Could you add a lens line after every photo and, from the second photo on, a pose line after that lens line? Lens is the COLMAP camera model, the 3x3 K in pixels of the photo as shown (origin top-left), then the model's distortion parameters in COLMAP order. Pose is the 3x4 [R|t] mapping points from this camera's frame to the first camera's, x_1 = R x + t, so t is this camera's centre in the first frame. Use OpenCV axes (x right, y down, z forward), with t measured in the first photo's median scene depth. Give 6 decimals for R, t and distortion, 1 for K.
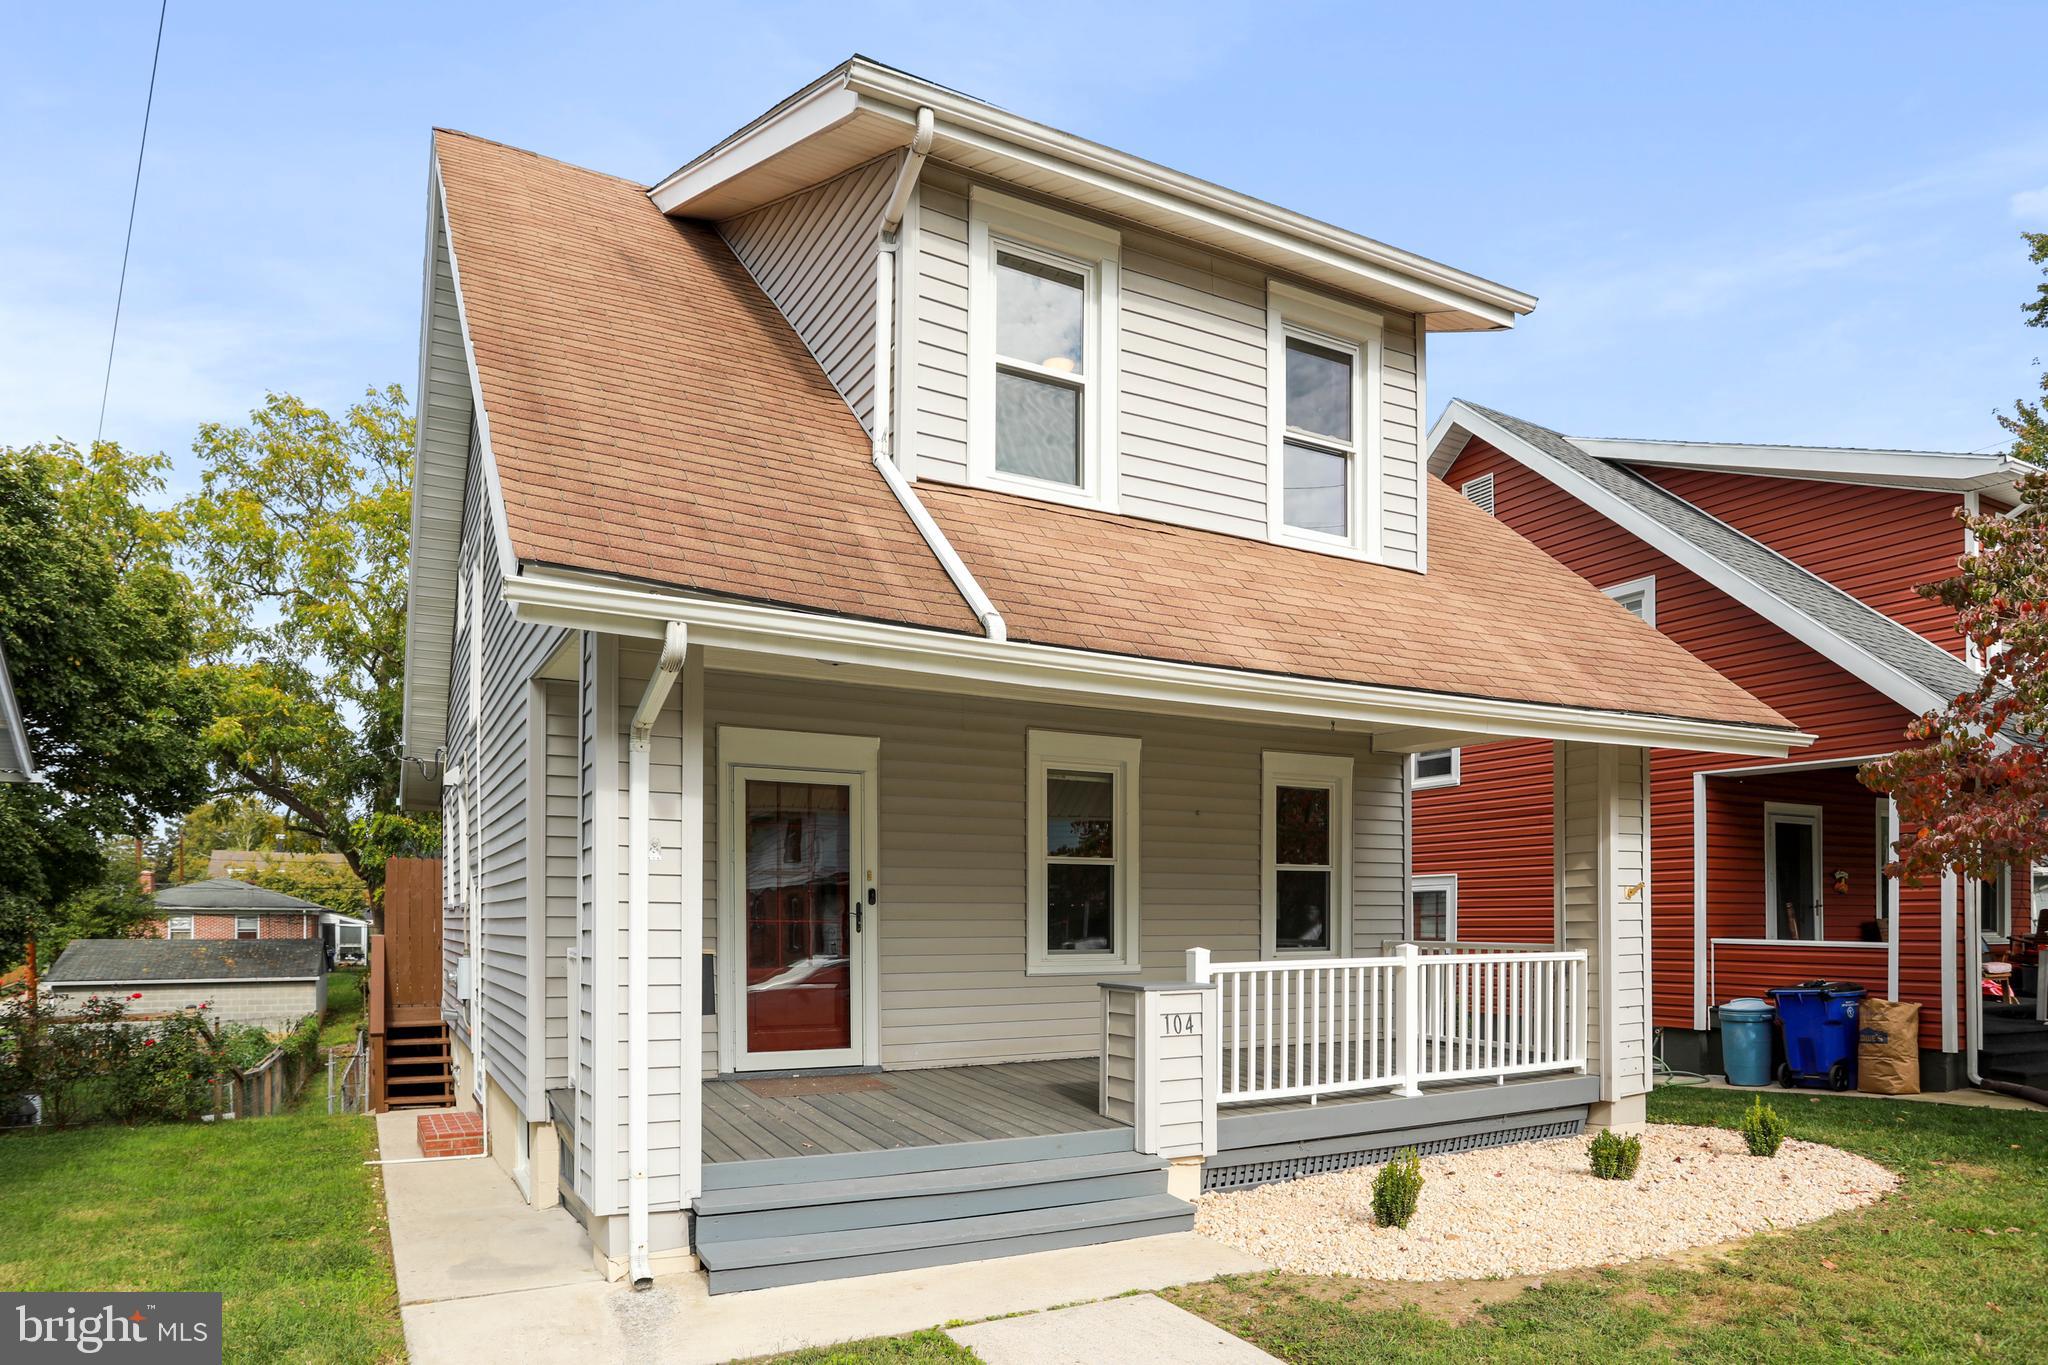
lens RADIAL K [[1211.5, 0, 1015.6], [0, 1211.5, 691.6], [0, 0, 1]] dist [-0.030431, -0.000040]
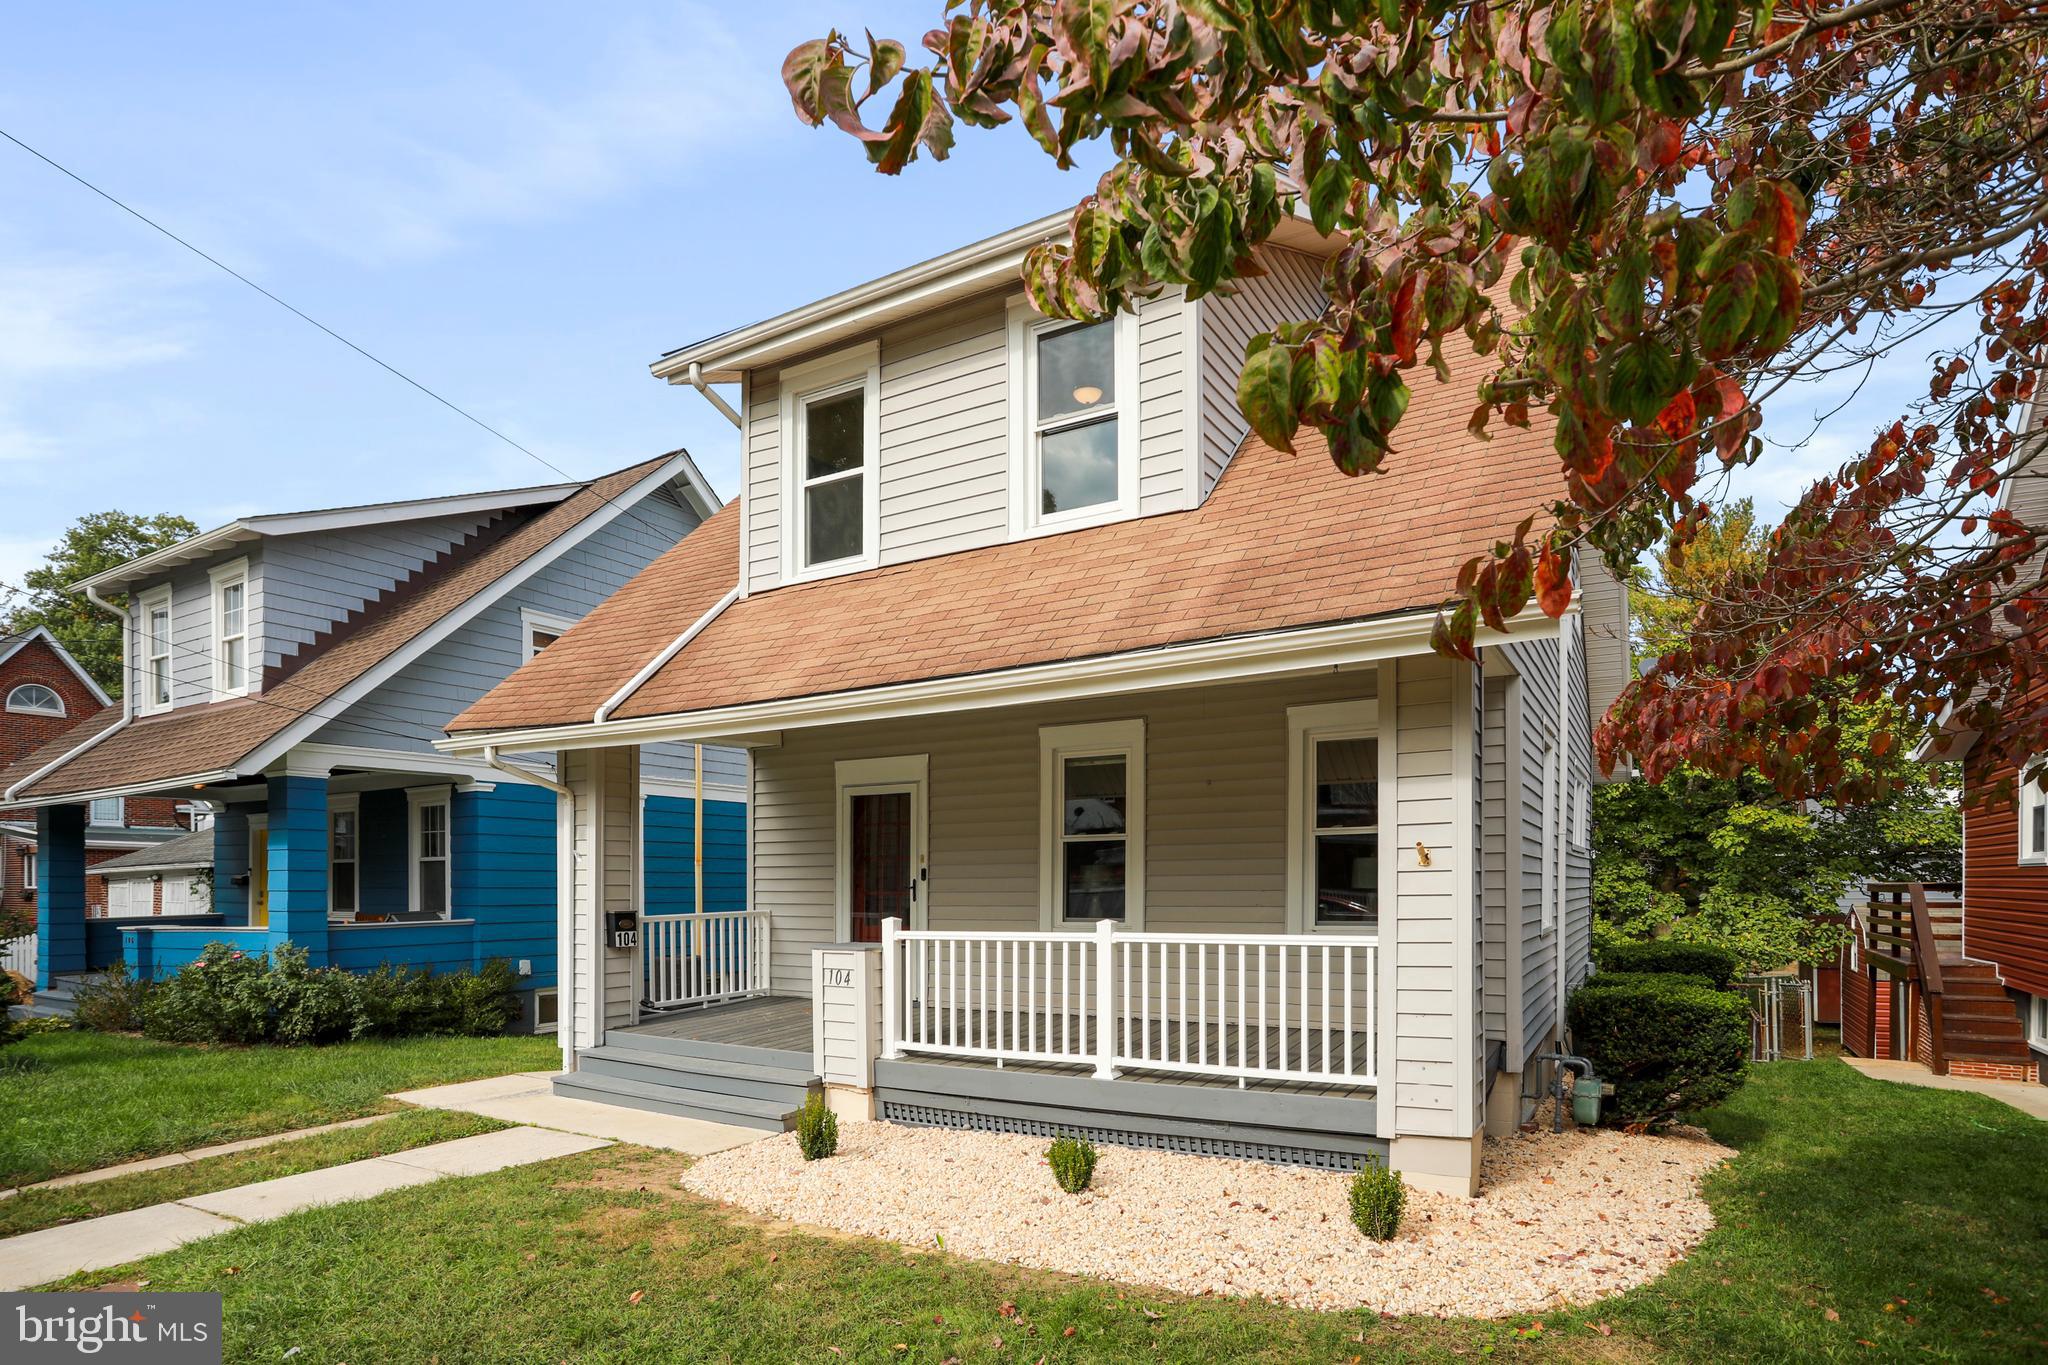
lens RADIAL K [[1134.2, 0, 1018.9], [0, 1134.2, 650.2], [0, 0, 1]] dist [-0.015312, 0.001746]
pose [[0.493185, -0.179290, -0.851248, 1.079411], [0.169384, 0.979594, -0.108187, 0.083083], [0.853274, -0.090832, 0.513490, 0.486325]]
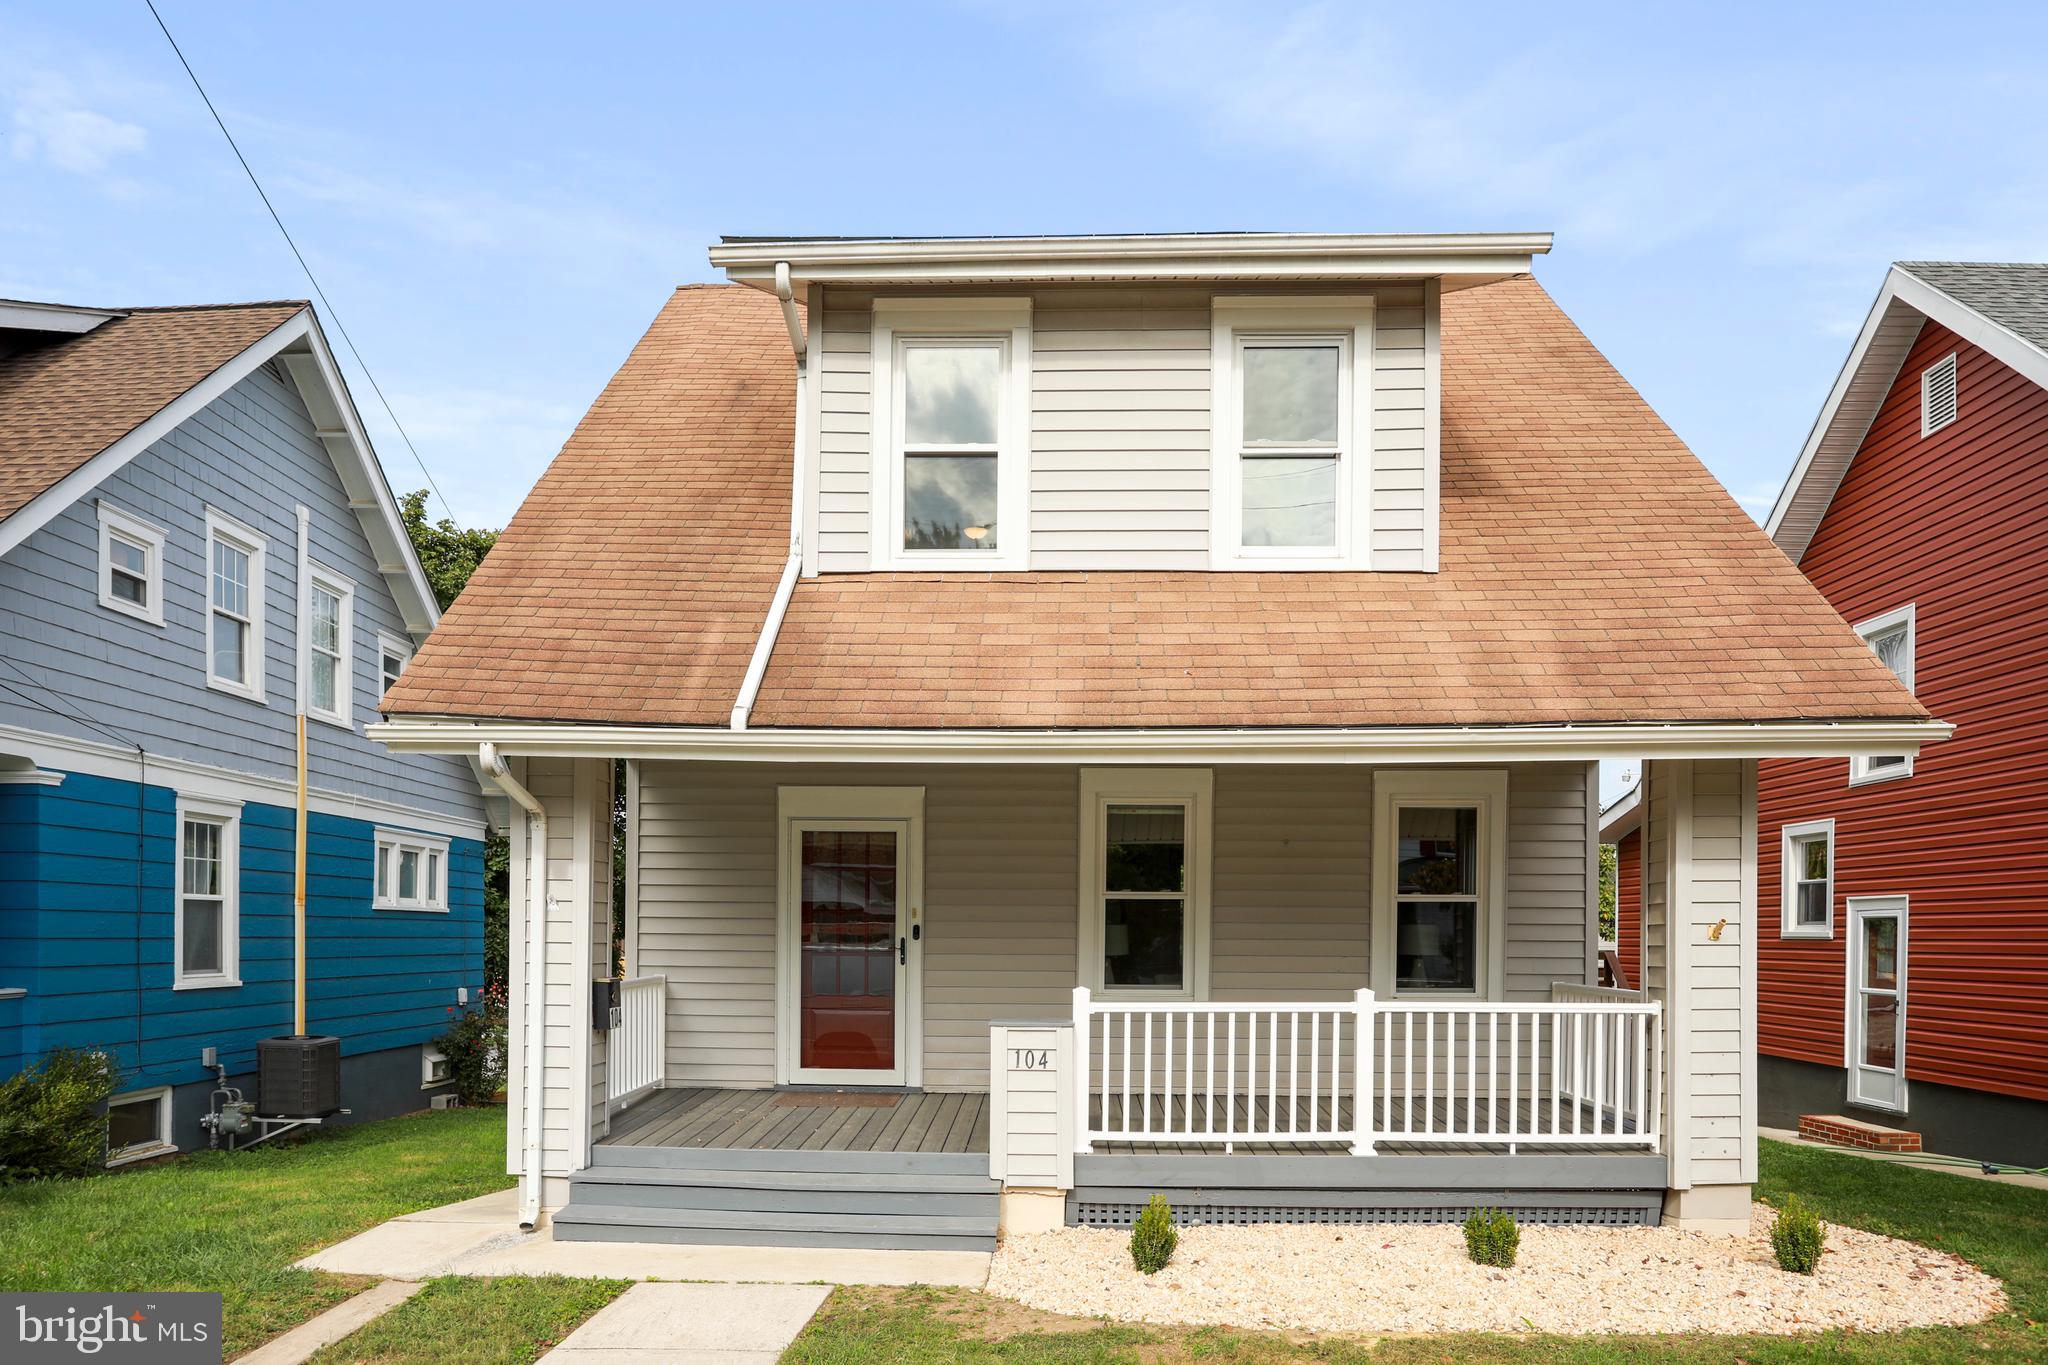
lens RADIAL K [[1370.4, 0, 1033.9], [0, 1370.4, 646.4], [0, 0, 1]] dist [-0.009270, 0.005073]
pose [[0.865687, -0.096970, -0.491103, 0.633955], [0.086401, 0.995279, -0.044219, -0.026287], [0.493072, -0.004152, 0.869978, -0.033271]]
